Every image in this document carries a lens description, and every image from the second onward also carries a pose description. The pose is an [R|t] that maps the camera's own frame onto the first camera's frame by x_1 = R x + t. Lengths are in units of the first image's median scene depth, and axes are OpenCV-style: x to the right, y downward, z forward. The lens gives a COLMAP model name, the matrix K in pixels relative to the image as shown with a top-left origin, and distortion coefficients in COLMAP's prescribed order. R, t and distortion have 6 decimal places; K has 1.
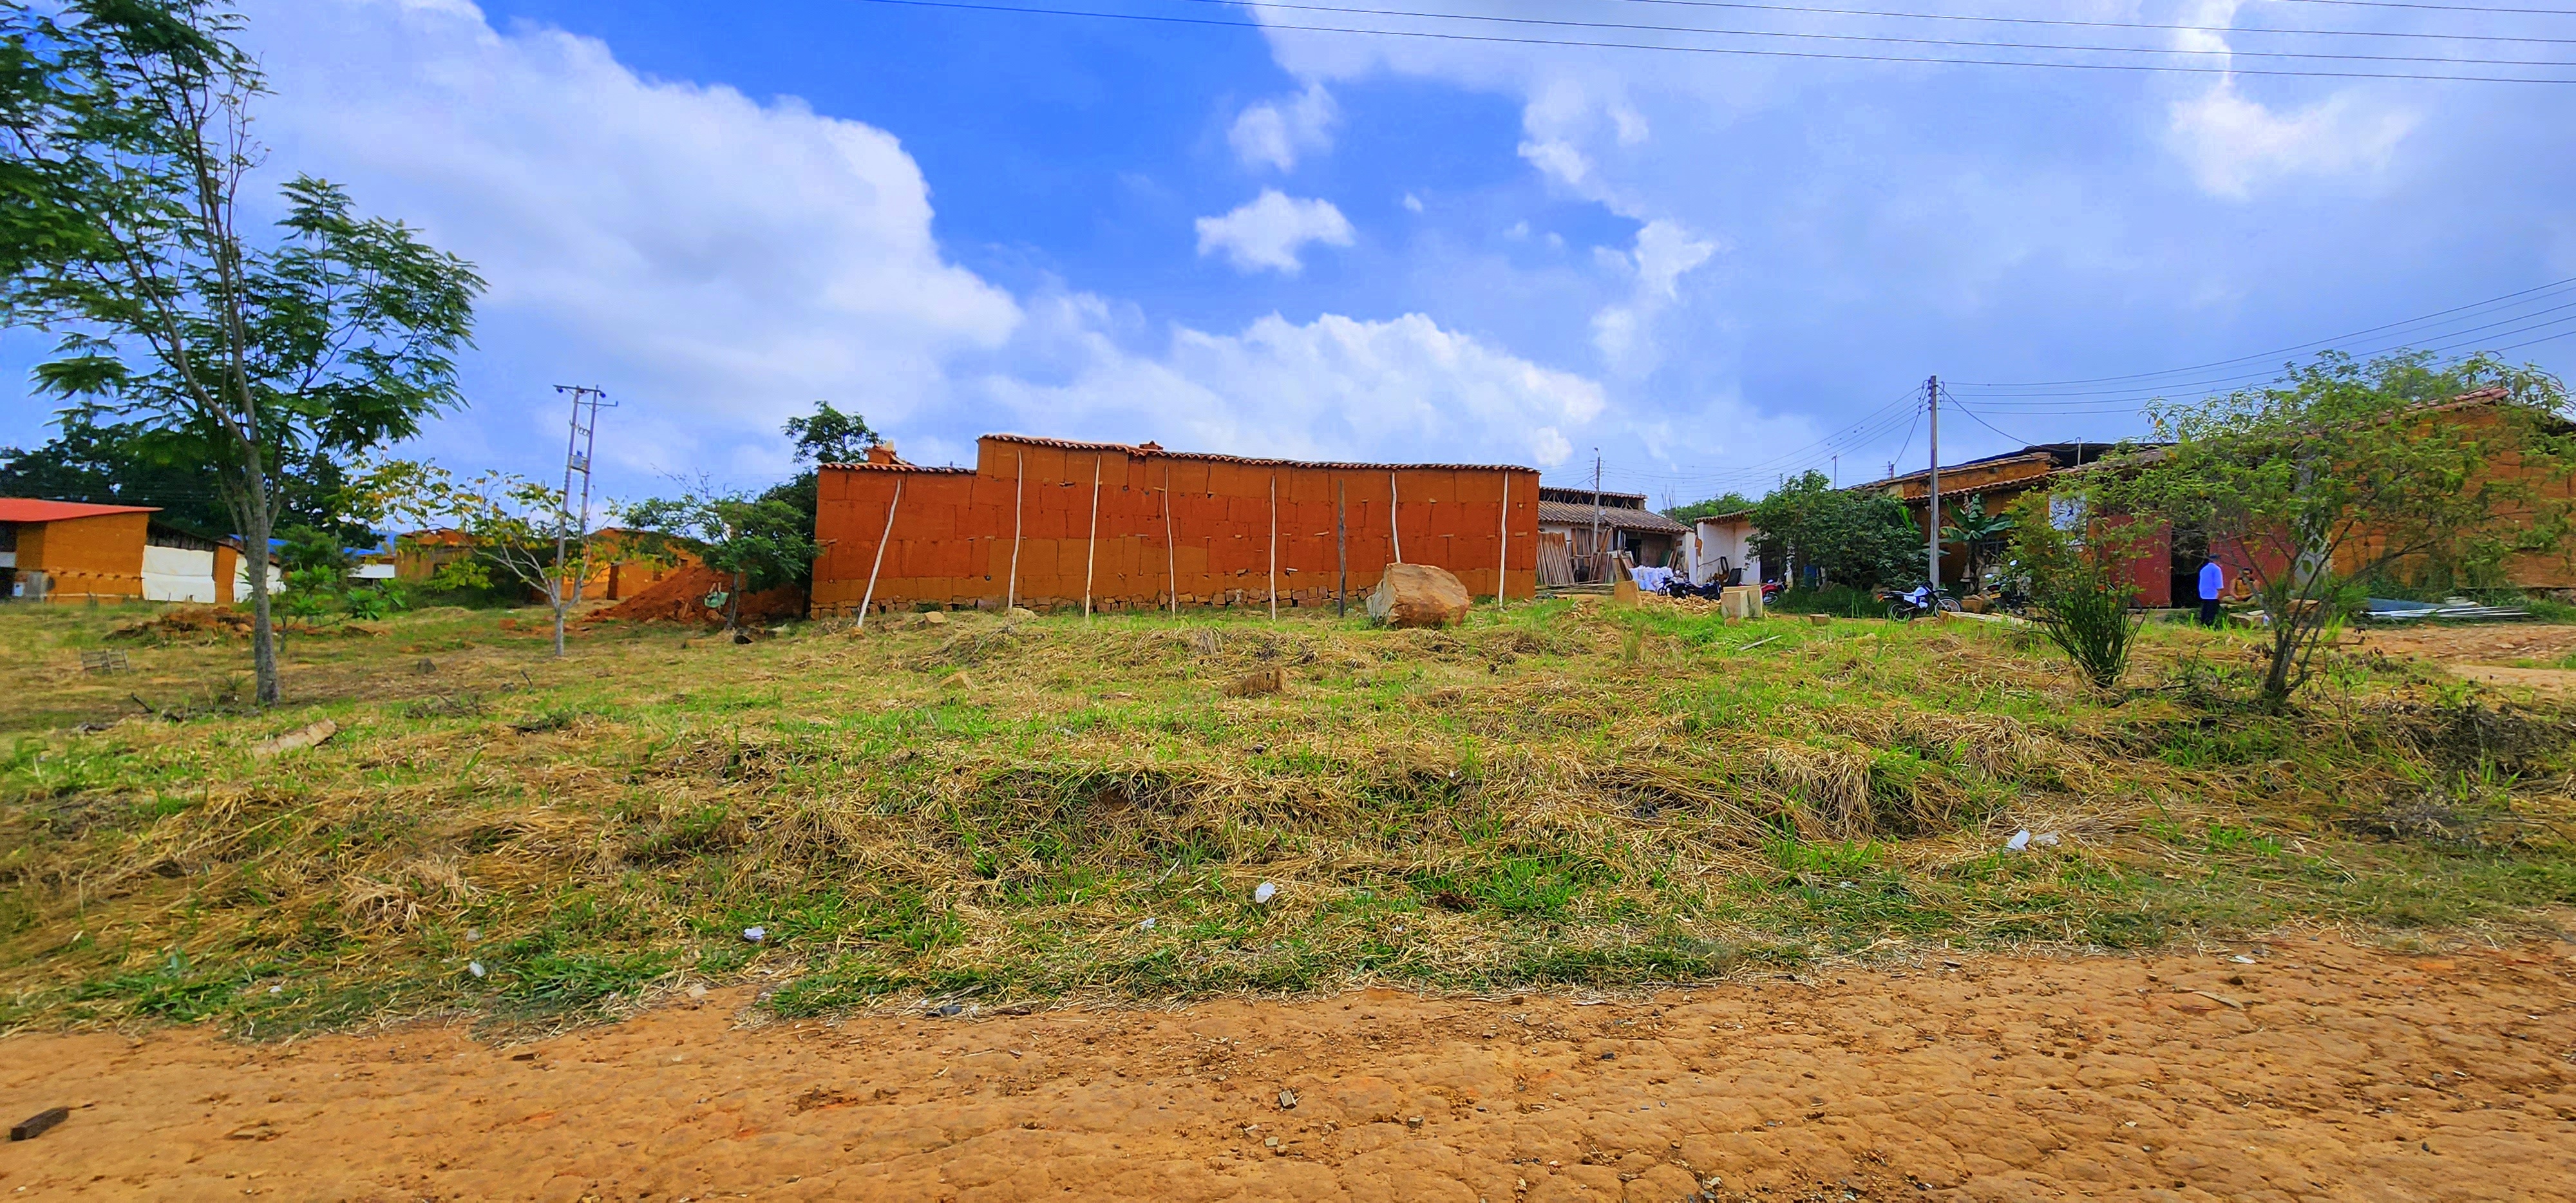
lens RADIAL K [[1065.3, 0, 1274.6], [0, 1065.3, 614.7], [0, 0, 1]] dist [0.006823, -0.003571]
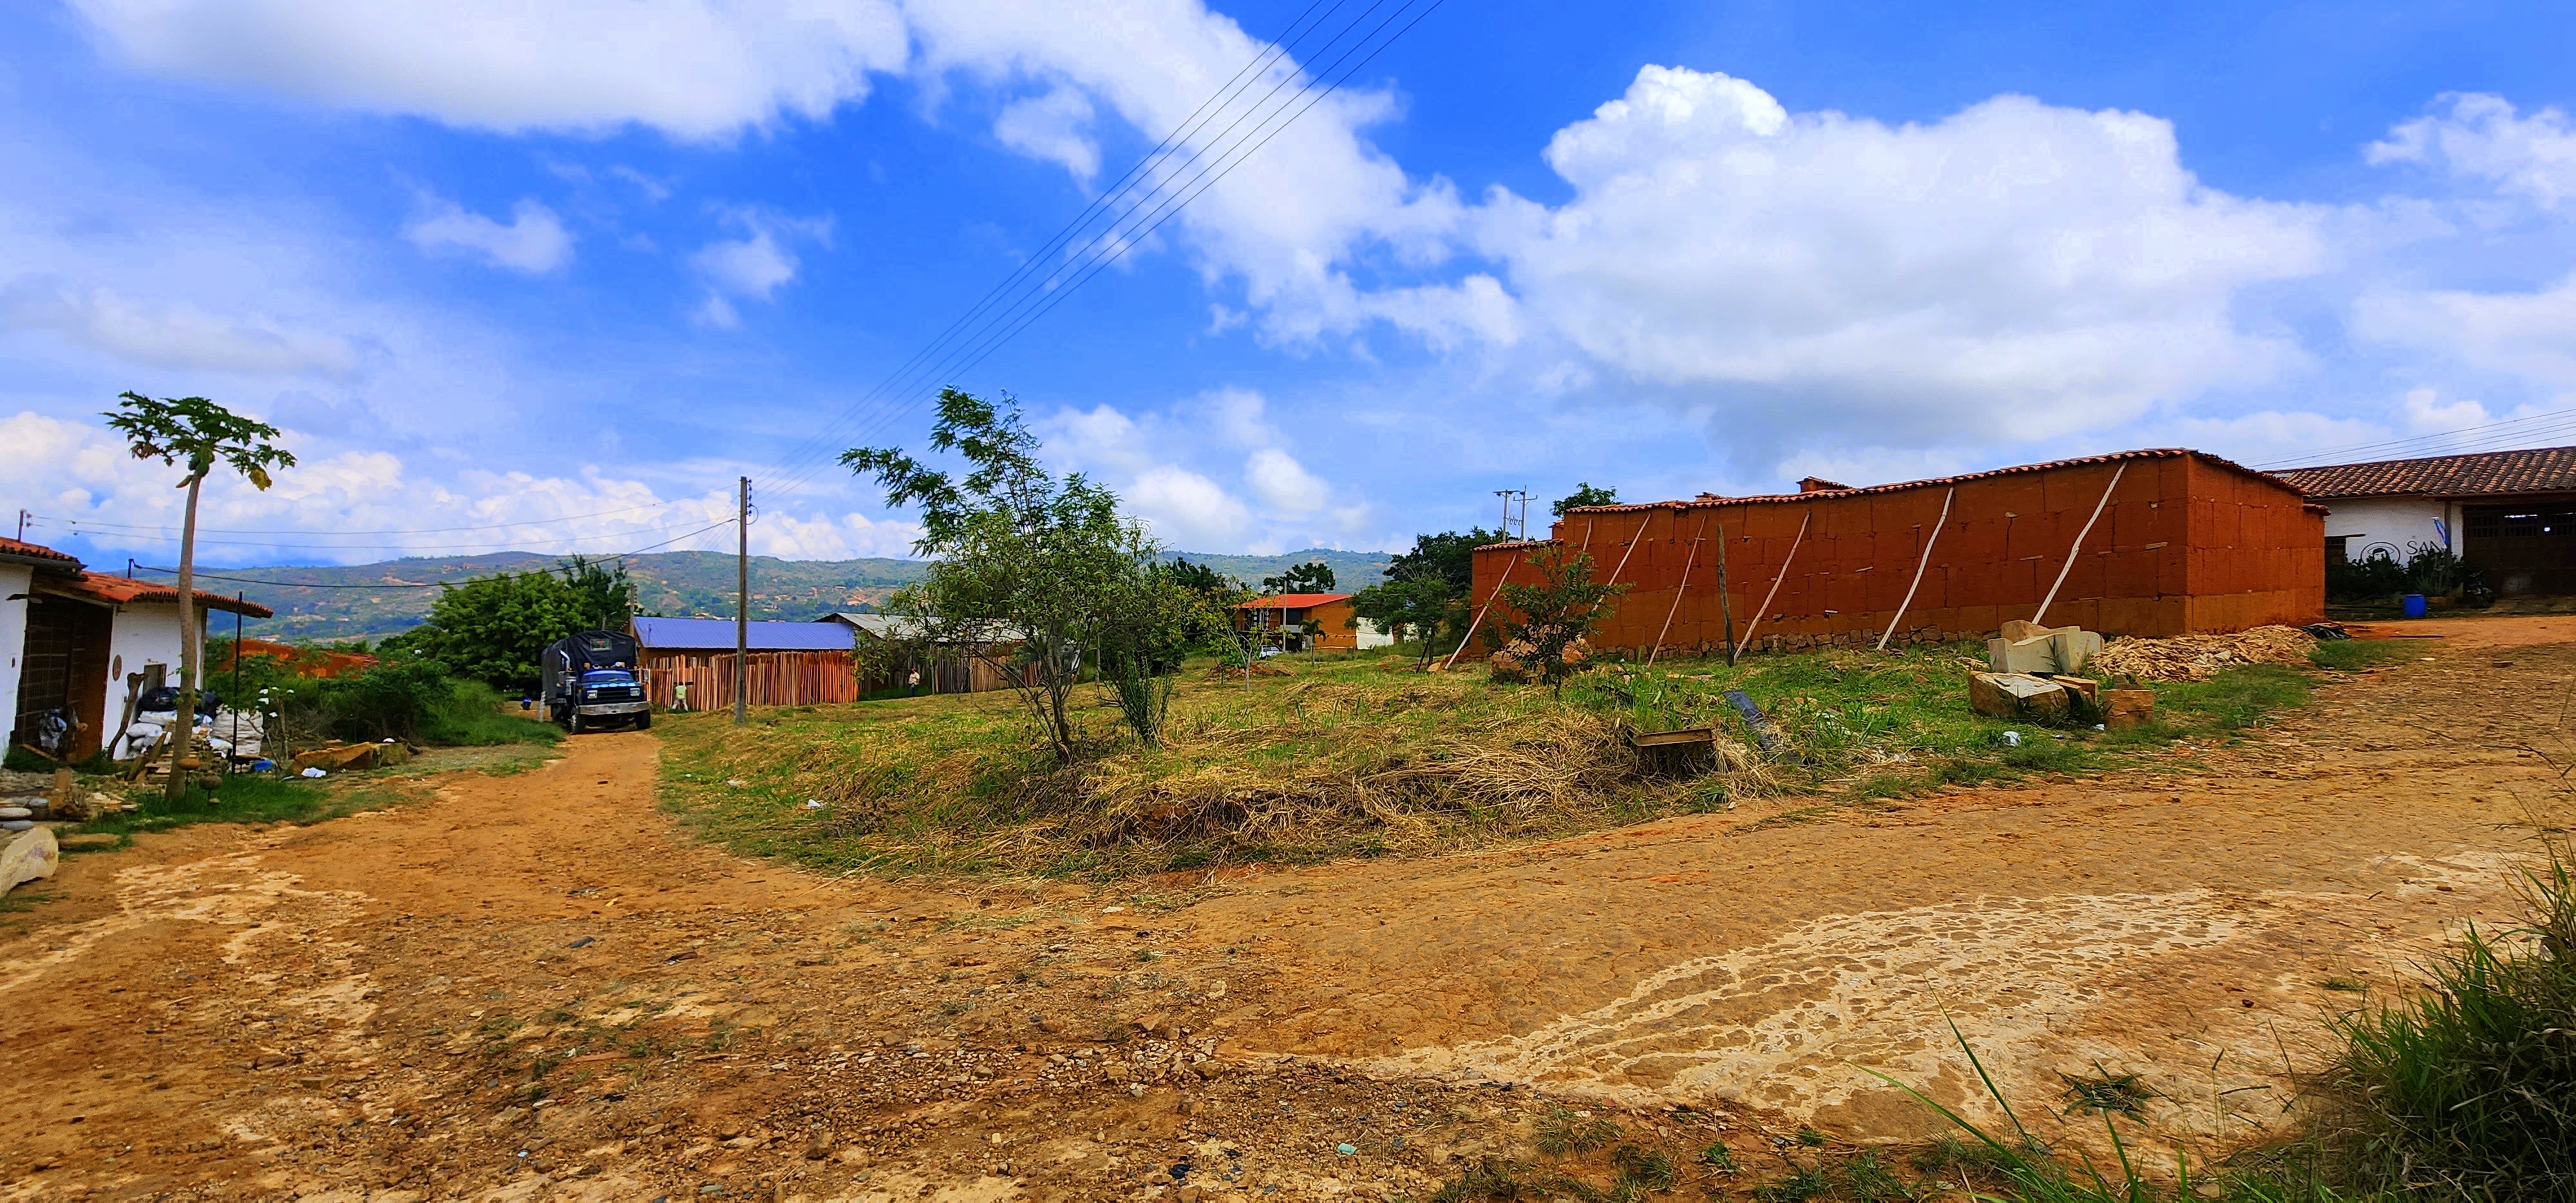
lens RADIAL K [[1065.3, 0, 1291.2], [0, 1065.3, 612.5], [0, 0, 1]] dist [0.006823, -0.003571]
pose [[0.492420, -0.042555, -0.869317, 0.587967], [0.015620, 0.999075, -0.040059, -0.012222], [0.870218, 0.006147, 0.492629, 0.150528]]
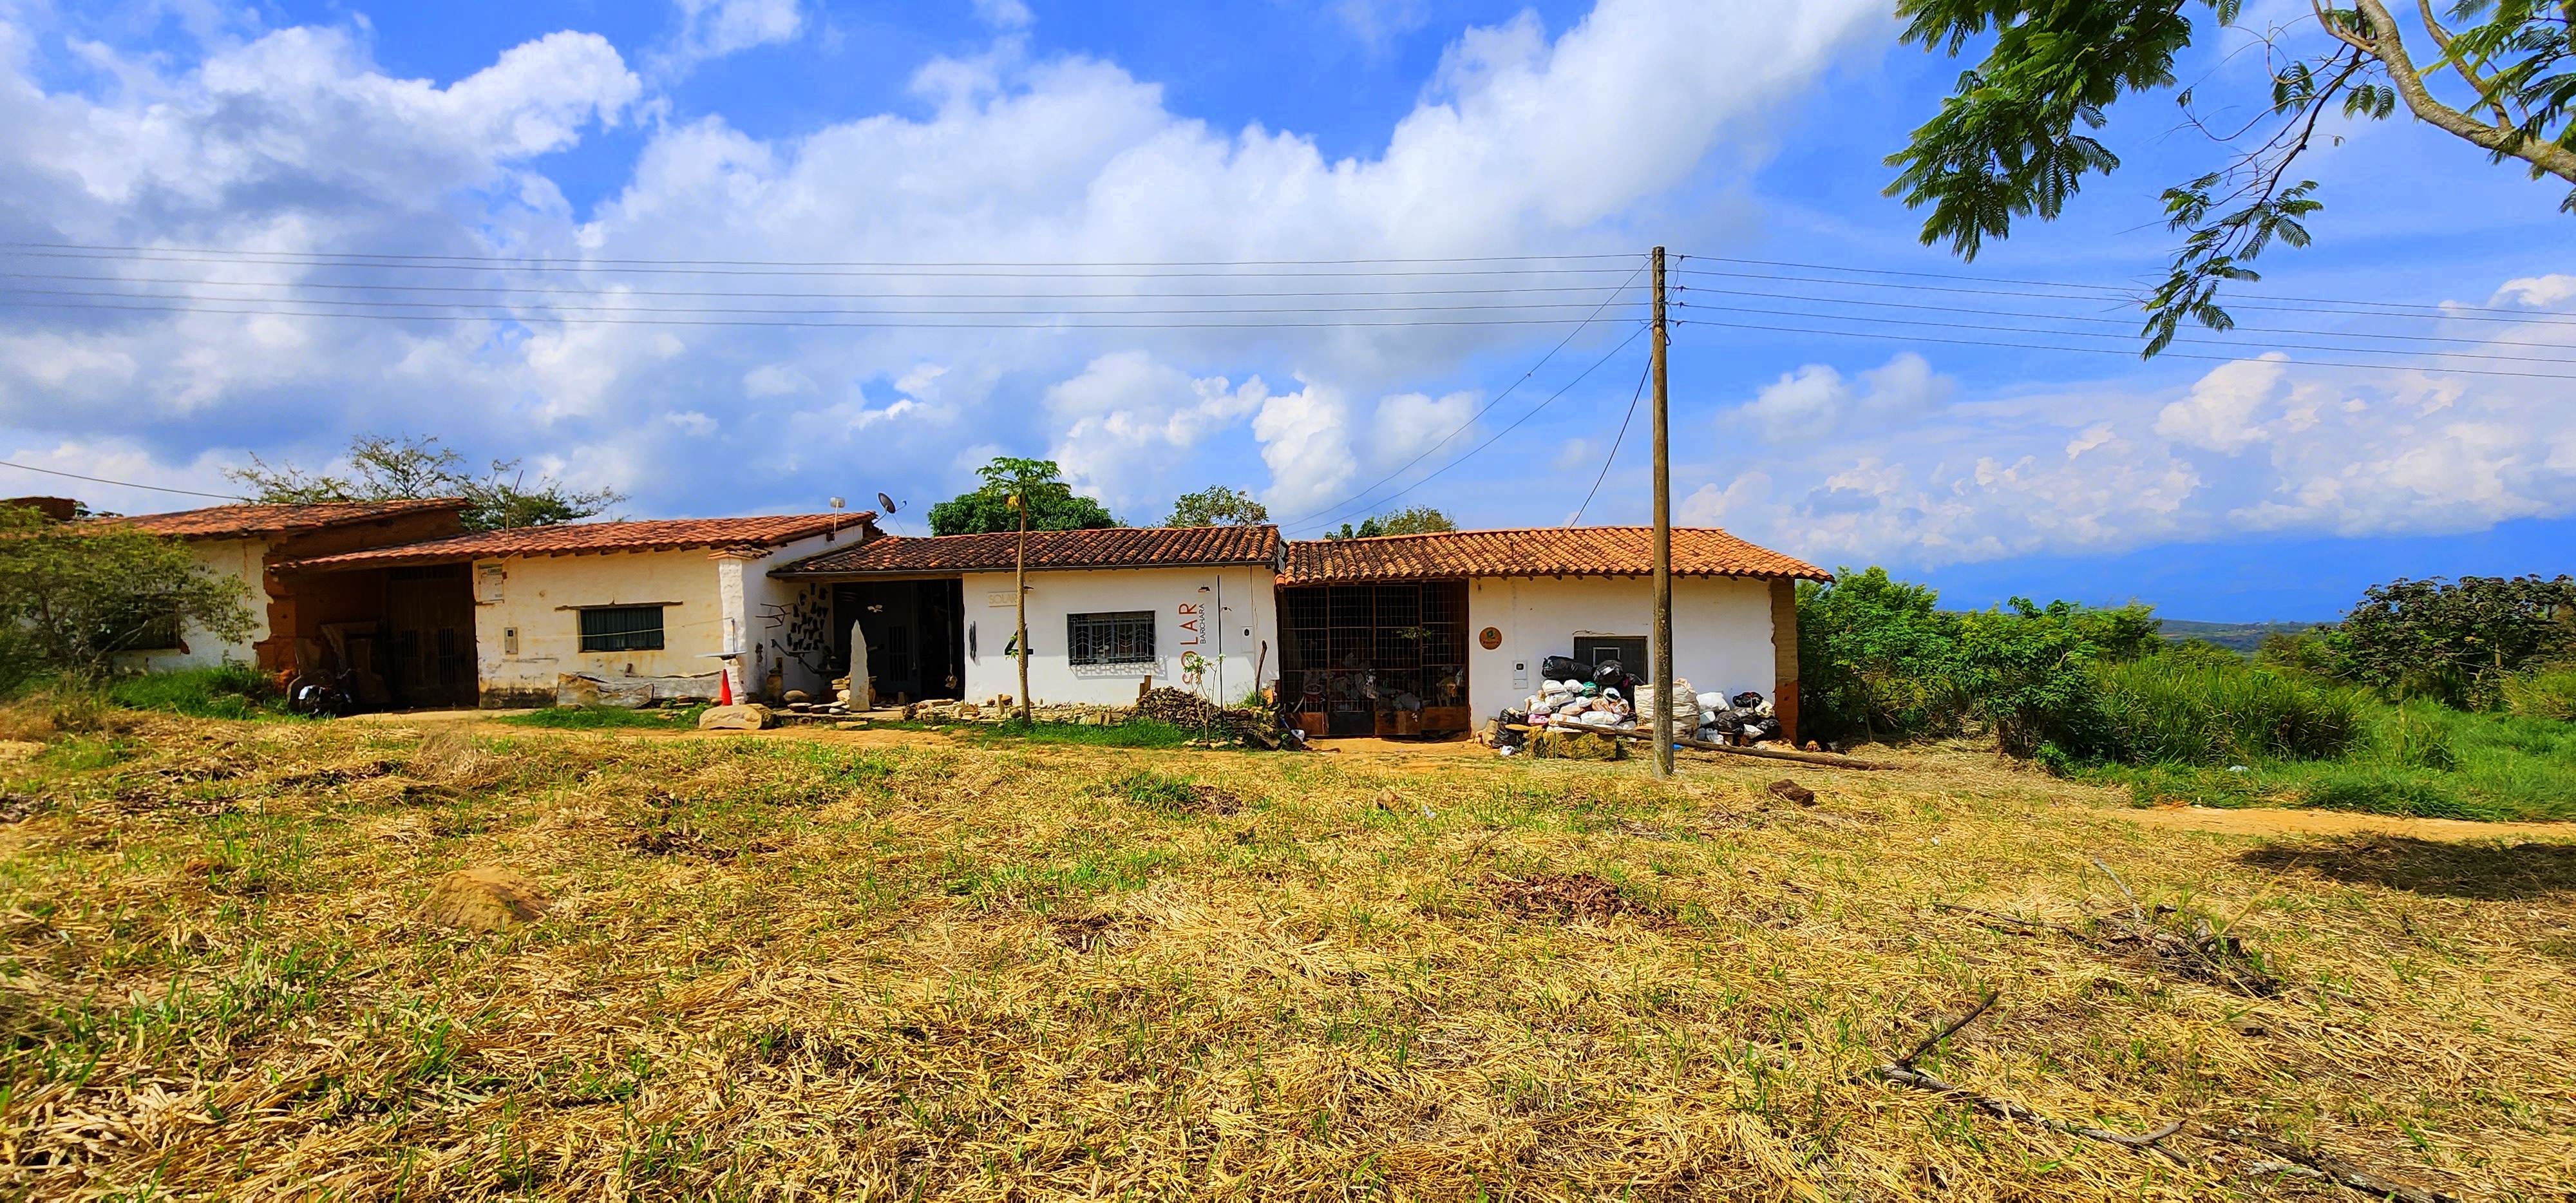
lens RADIAL K [[1065.3, 0, 1308.7], [0, 1065.3, 607.4], [0, 0, 1]] dist [0.006823, -0.003571]
pose [[-0.990033, -0.004186, 0.140774, -0.284628], [-0.009024, 0.999390, -0.033746, -0.010085], [-0.140547, -0.034680, -0.989467, 0.597301]]
